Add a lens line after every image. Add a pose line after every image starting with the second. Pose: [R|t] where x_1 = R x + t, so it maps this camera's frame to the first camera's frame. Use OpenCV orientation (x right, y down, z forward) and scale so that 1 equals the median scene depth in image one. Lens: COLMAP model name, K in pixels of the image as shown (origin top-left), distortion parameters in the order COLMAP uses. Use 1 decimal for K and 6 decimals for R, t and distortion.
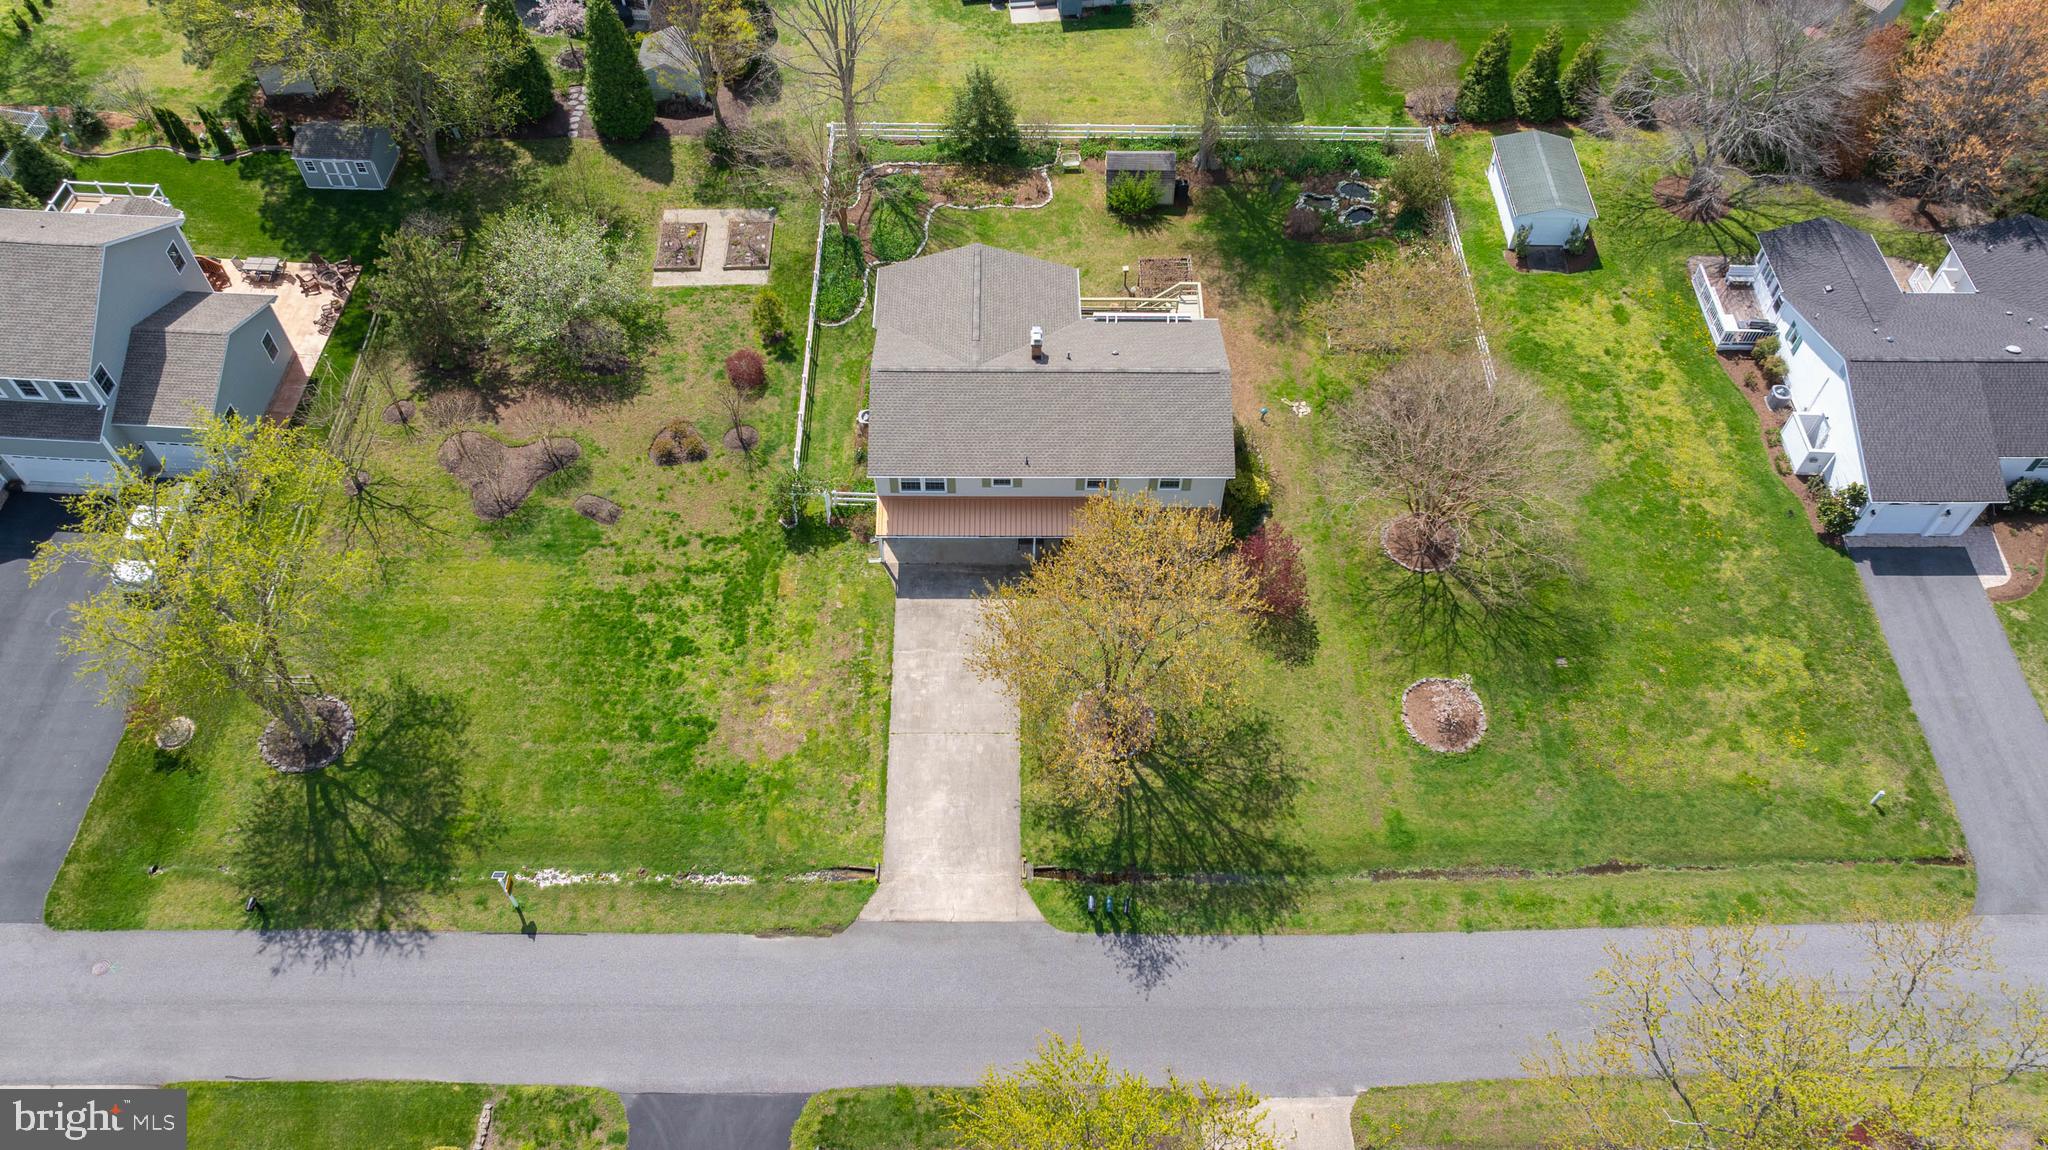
lens RADIAL K [[1476.9, 0, 1010.5], [0, 1476.9, 581.4], [0, 0, 1]] dist [-0.027911, 0.011478]
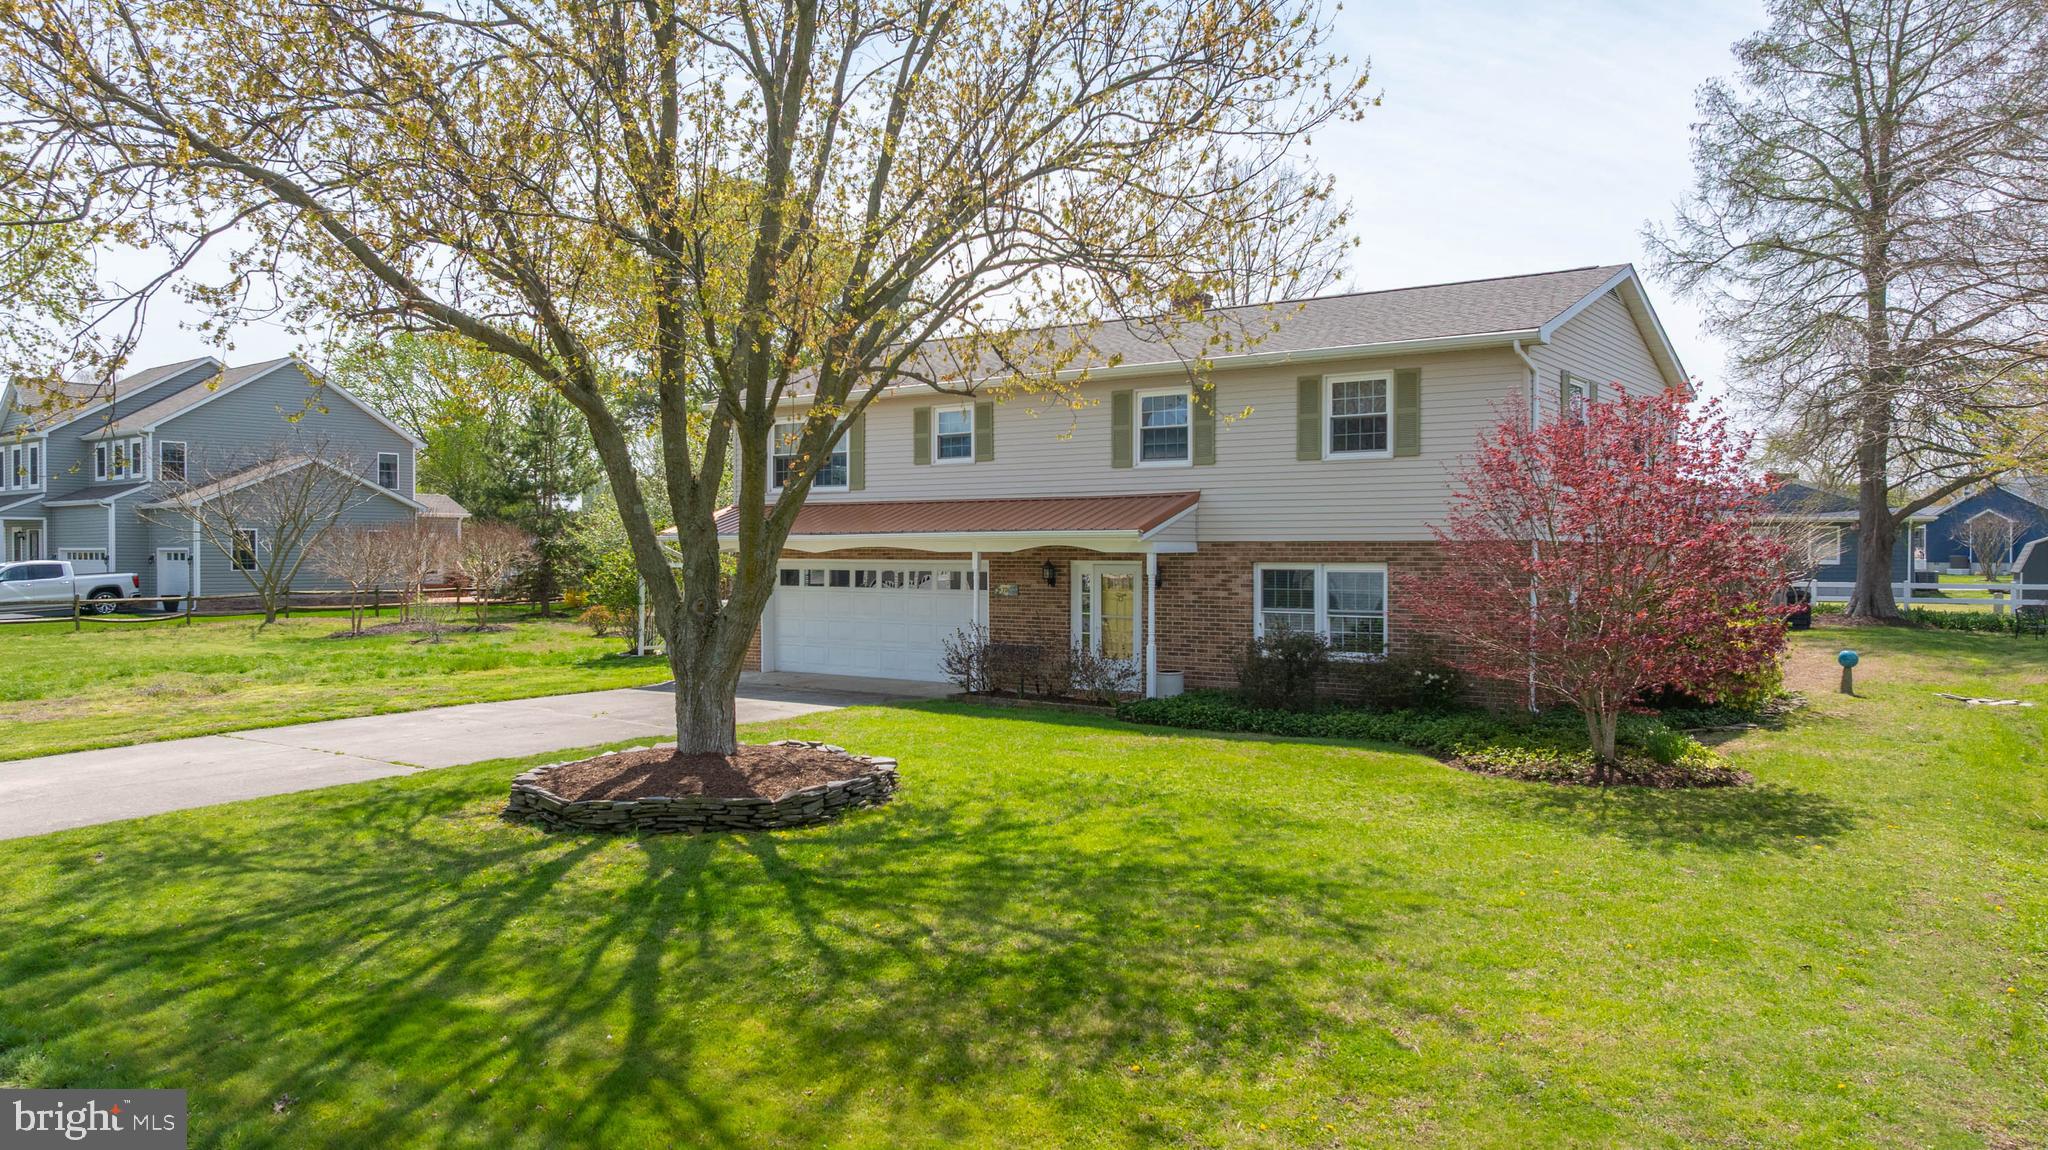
lens RADIAL K [[1445.1, 0, 1016.7], [0, 1445.1, 572.6], [0, 0, 1]] dist [-0.026514, 0.003408]
pose [[0.812035, -0.000098, -0.583608, 0.221997], [-0.465772, 0.602428, -0.648179, 0.186417], [0.351645, 0.798173, 0.489147, 0.812477]]
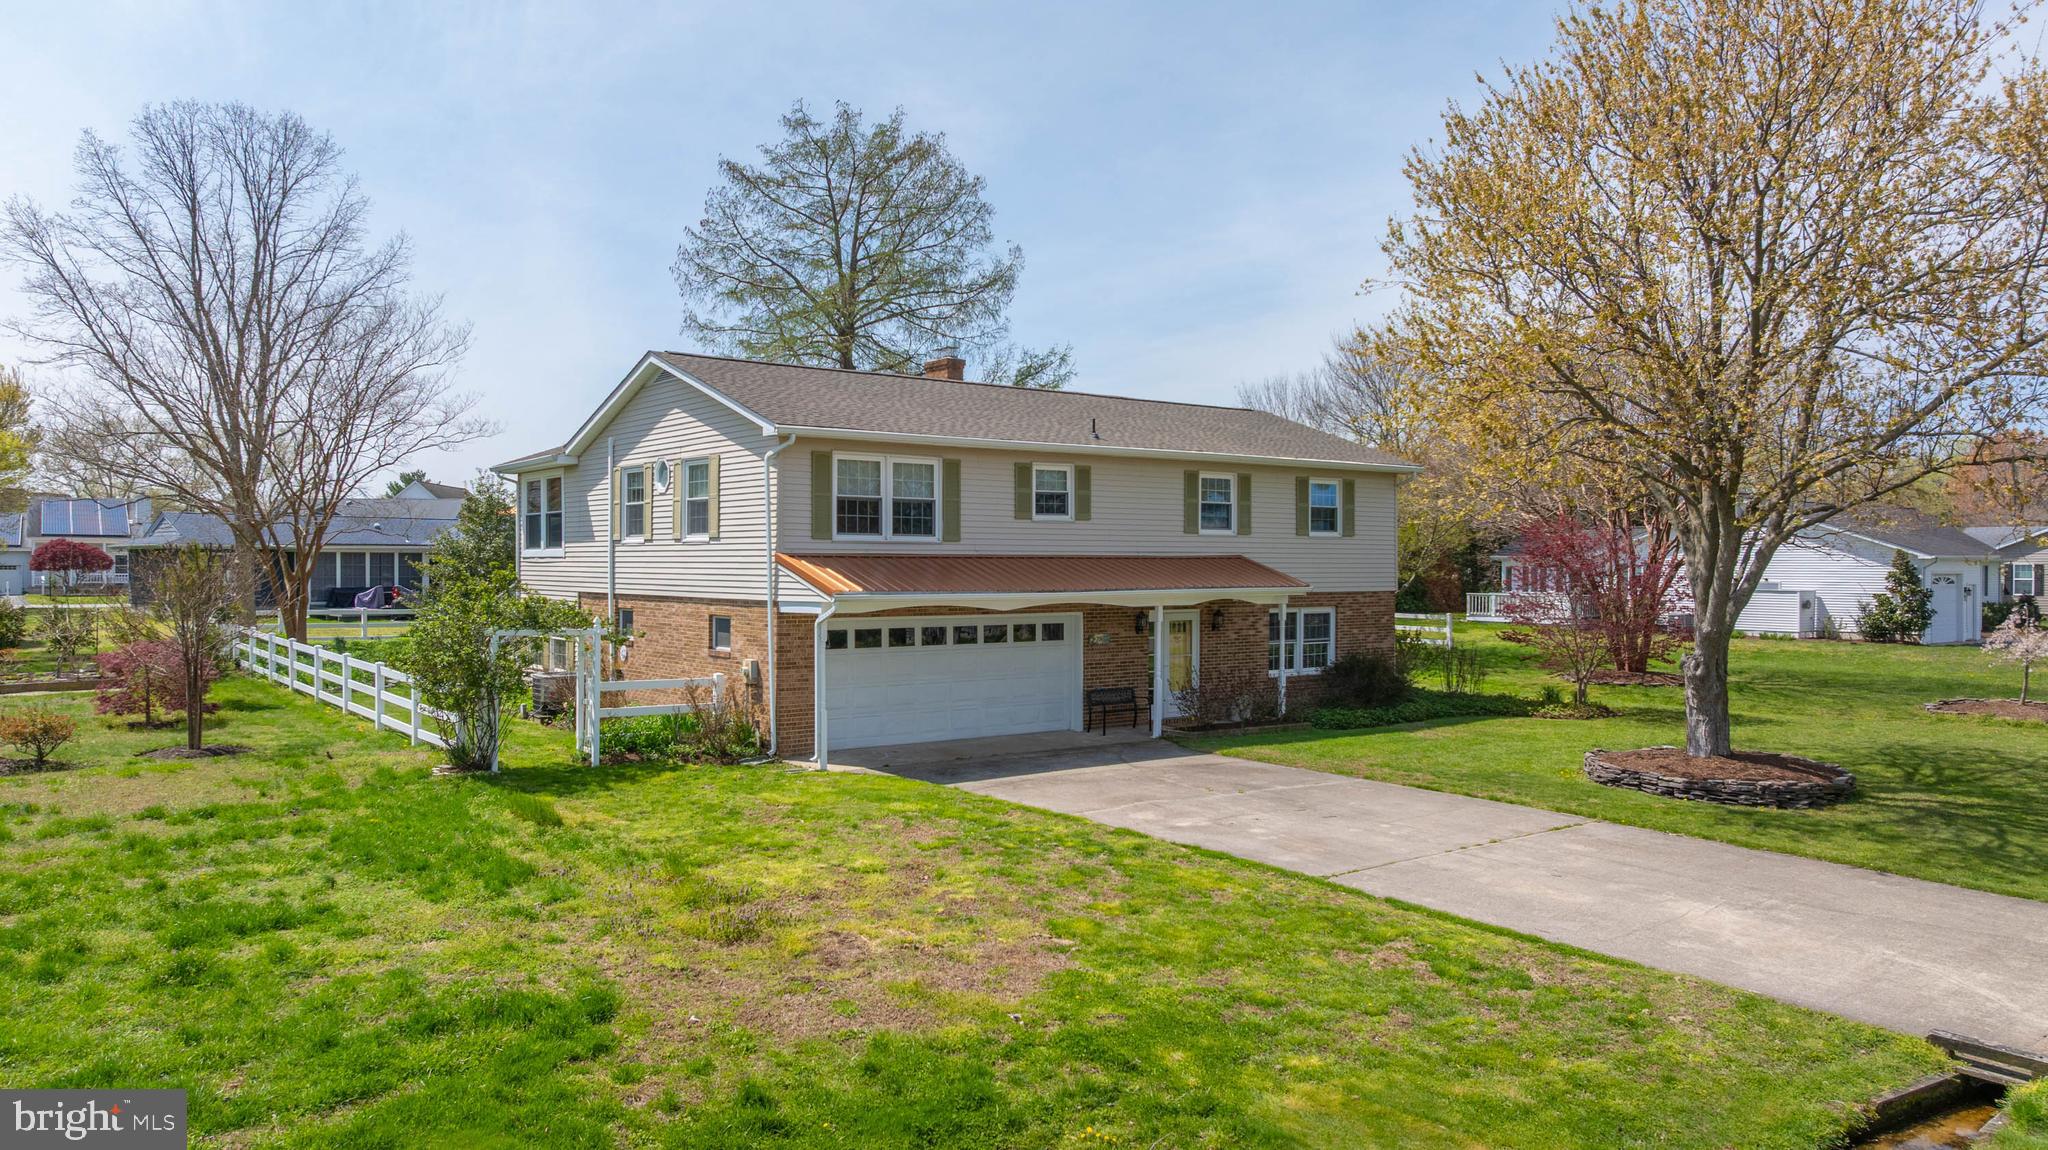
lens RADIAL K [[1445.1, 0, 1016.7], [0, 1445.1, 572.6], [0, 0, 1]] dist [-0.026514, 0.003408]
pose [[0.795281, -0.010712, 0.606146, -0.246402], [0.491368, 0.597014, -0.634138, 0.185639], [-0.355085, 0.802159, 0.480058, 0.794954]]
